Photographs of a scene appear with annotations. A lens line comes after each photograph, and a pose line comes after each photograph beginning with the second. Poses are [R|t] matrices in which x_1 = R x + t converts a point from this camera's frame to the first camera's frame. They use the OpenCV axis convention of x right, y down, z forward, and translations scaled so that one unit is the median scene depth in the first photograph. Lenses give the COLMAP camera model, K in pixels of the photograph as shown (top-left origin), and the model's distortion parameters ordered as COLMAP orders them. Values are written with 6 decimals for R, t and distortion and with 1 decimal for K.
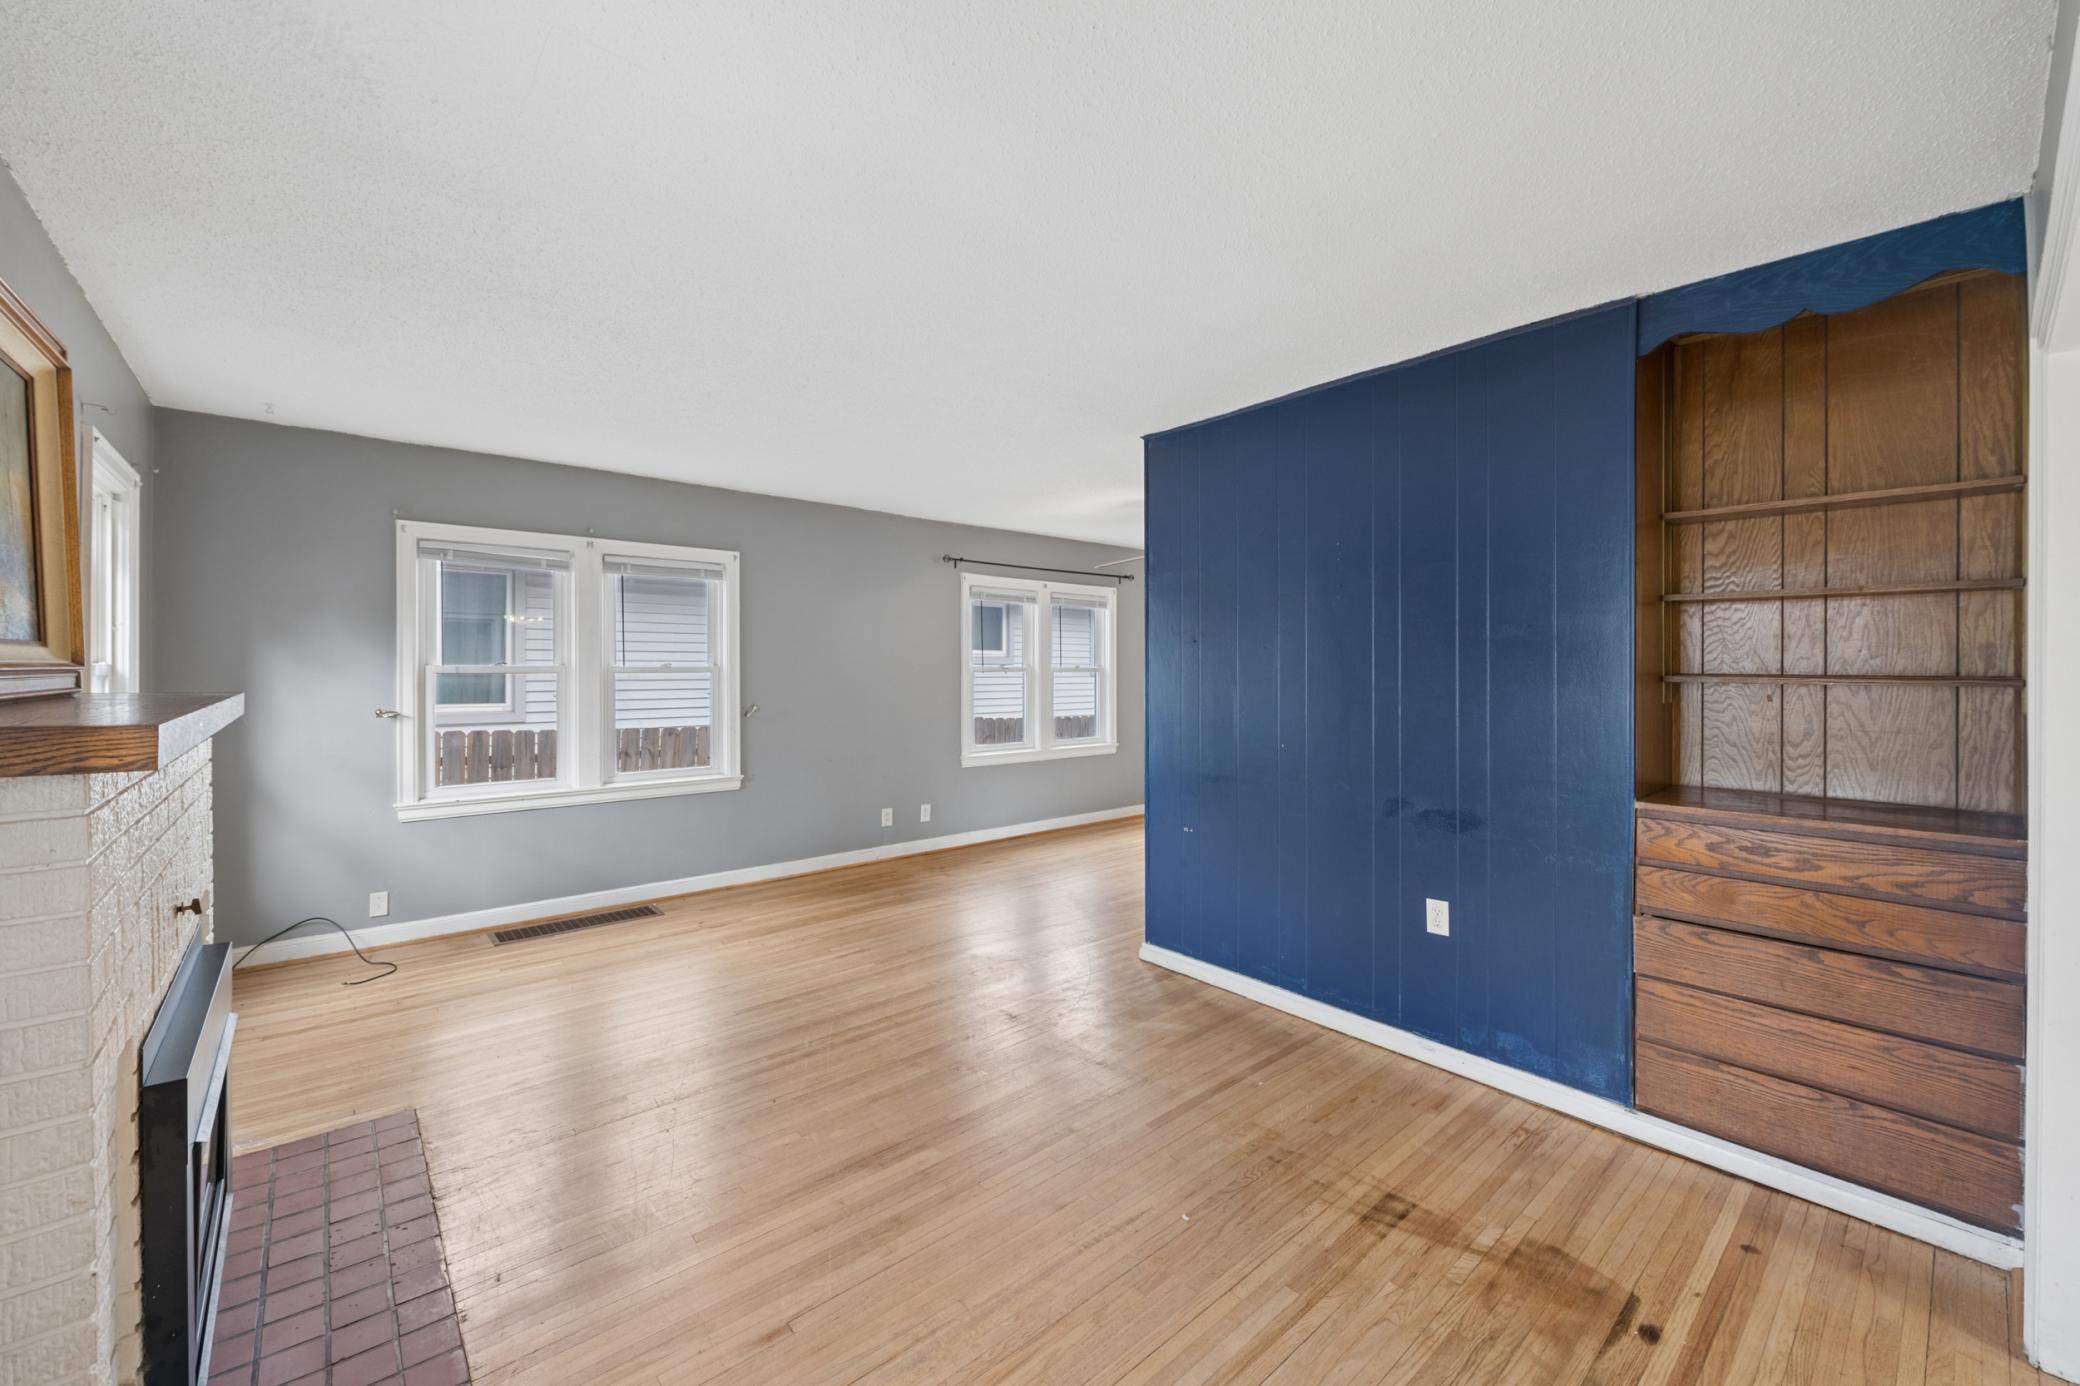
lens RADIAL K [[820.8, 0, 1059.3], [0, 820.8, 667.0], [0, 0, 1]] dist [-0.000654, -0.000204]
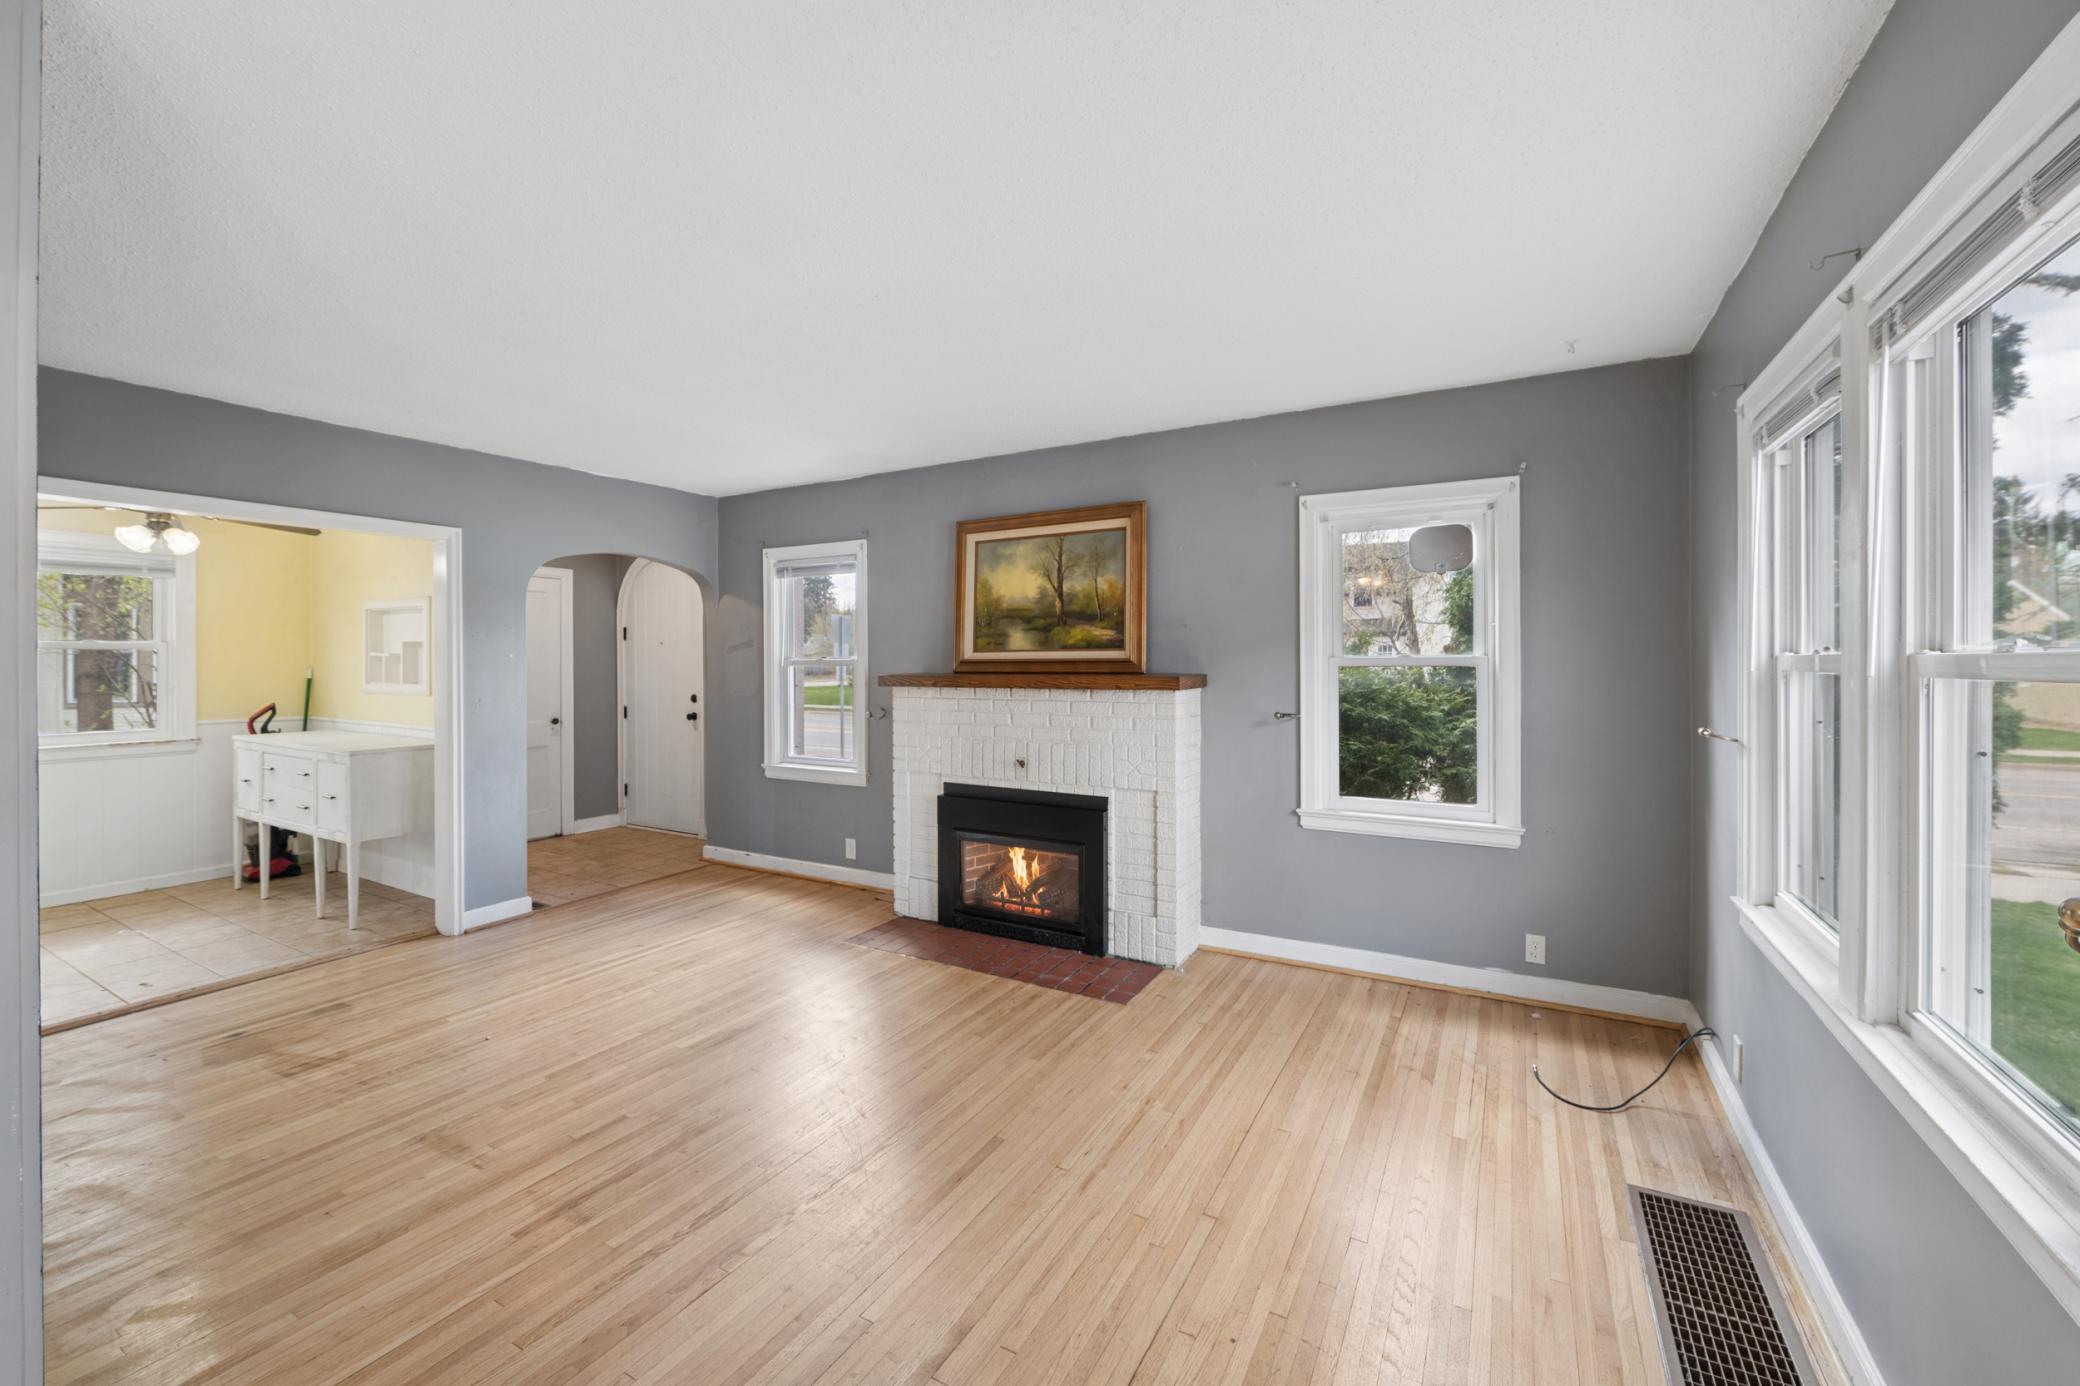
lens RADIAL K [[820.8, 0, 1059.3], [0, 820.8, 667.0], [0, 0, 1]] dist [-0.000654, -0.000204]
pose [[-0.943427, 0.006076, -0.331525, -0.145825], [0.004659, 0.999976, 0.005067, -0.000065], [0.331547, 0.003236, -0.943433, 1.205306]]
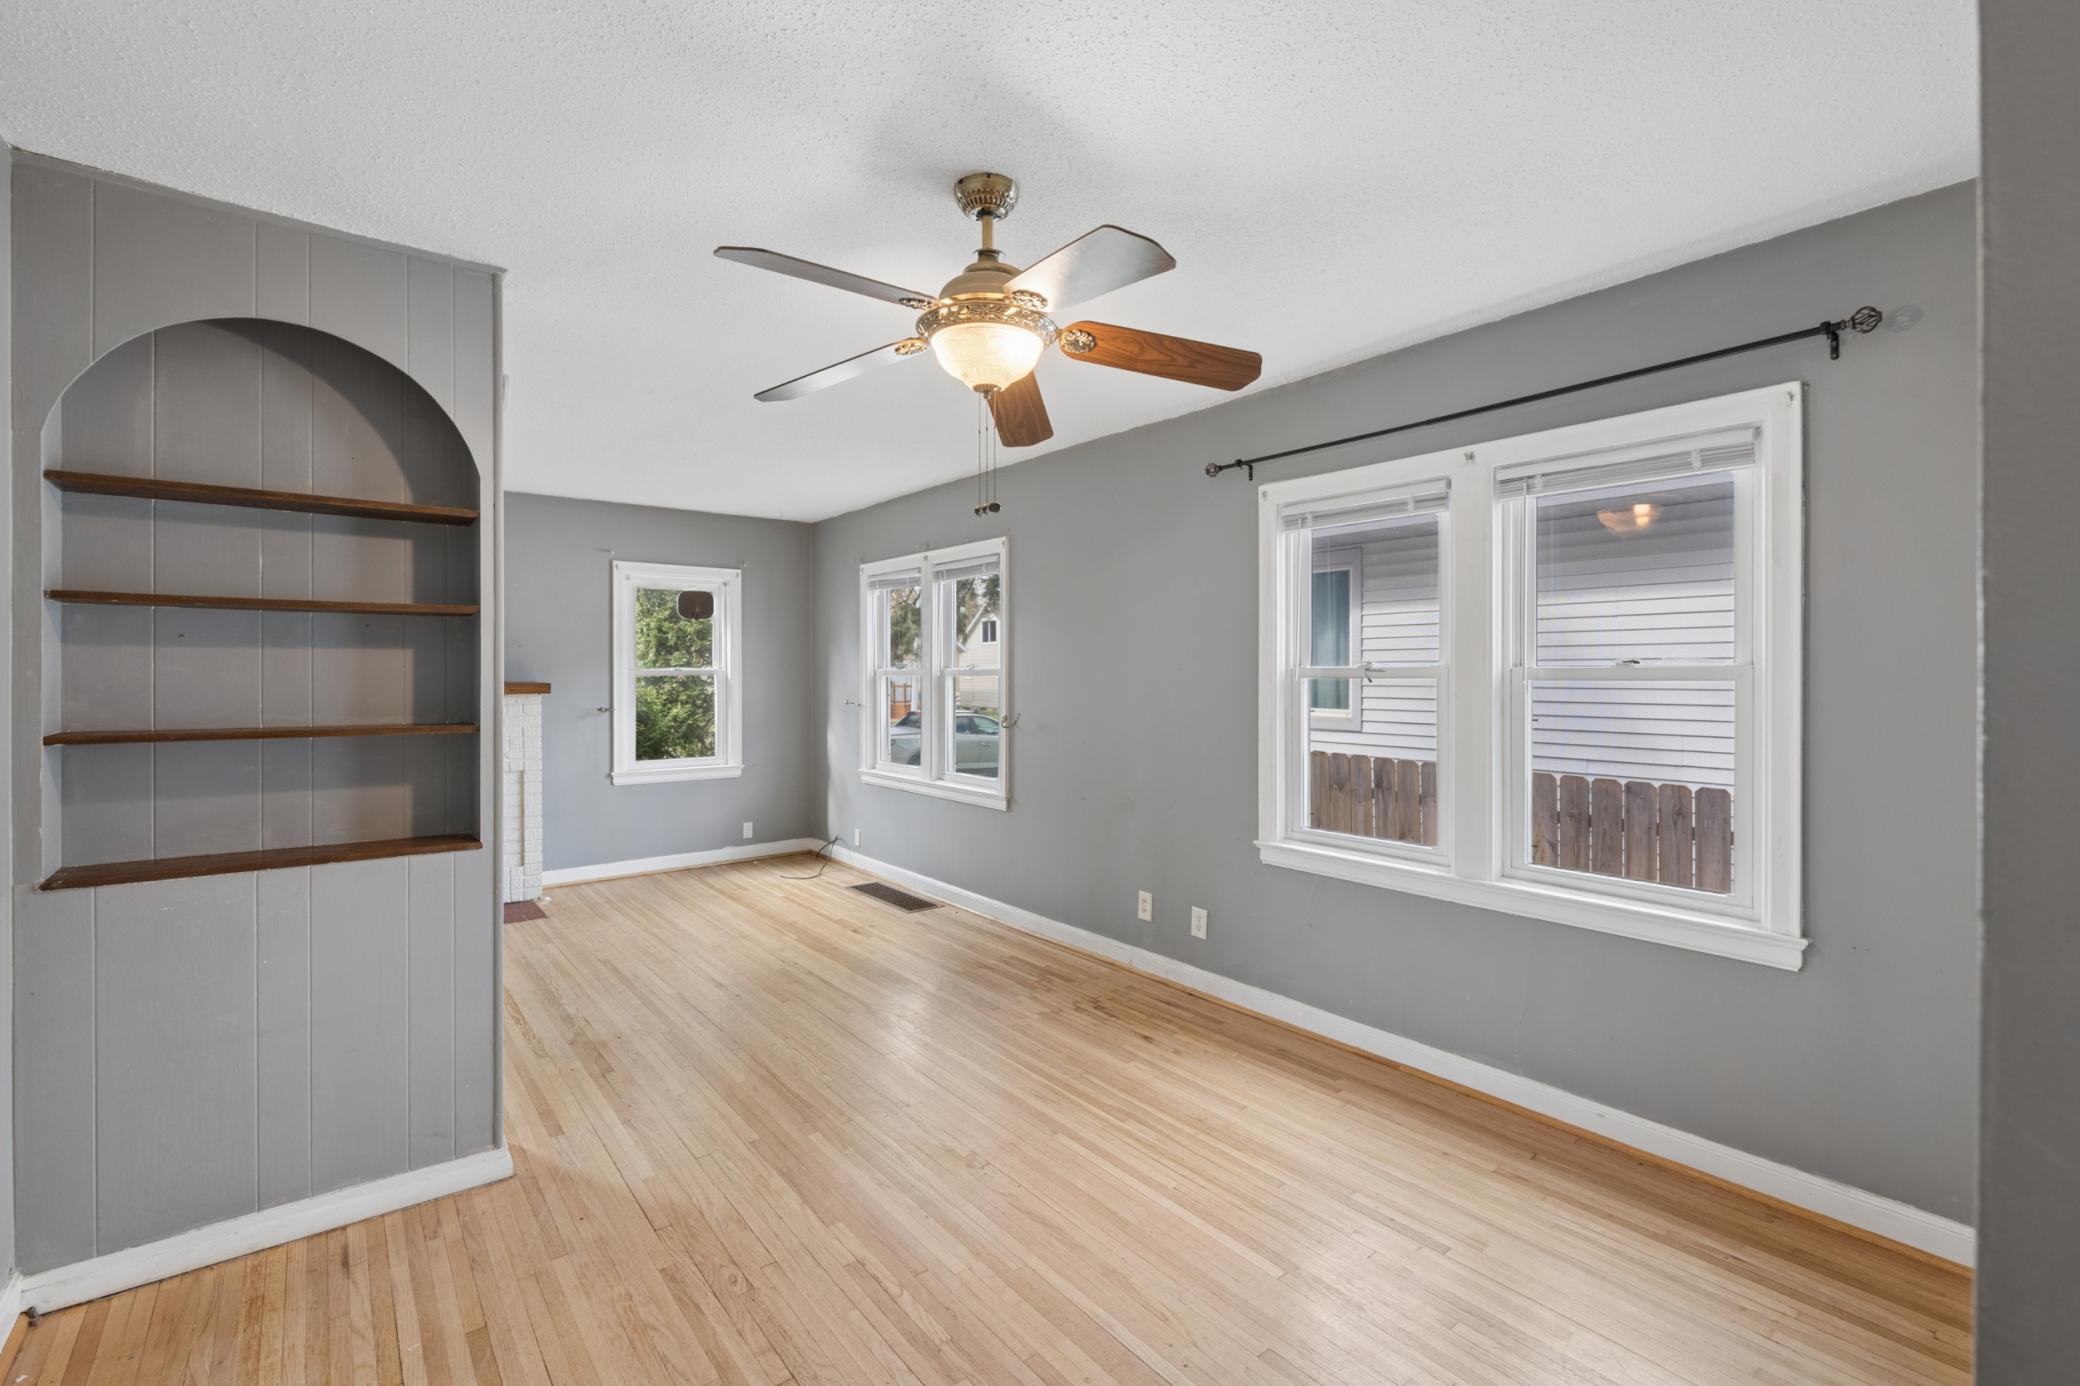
lens RADIAL K [[910.7, 0, 1036.6], [0, 910.7, 701.0], [0, 0, 1]] dist [-0.001600, -0.000223]
pose [[-0.061906, 0.033581, -0.997517, 0.627724], [0.005281, 0.999431, 0.033318, 0.000256], [0.998068, -0.003205, -0.062048, 1.216571]]
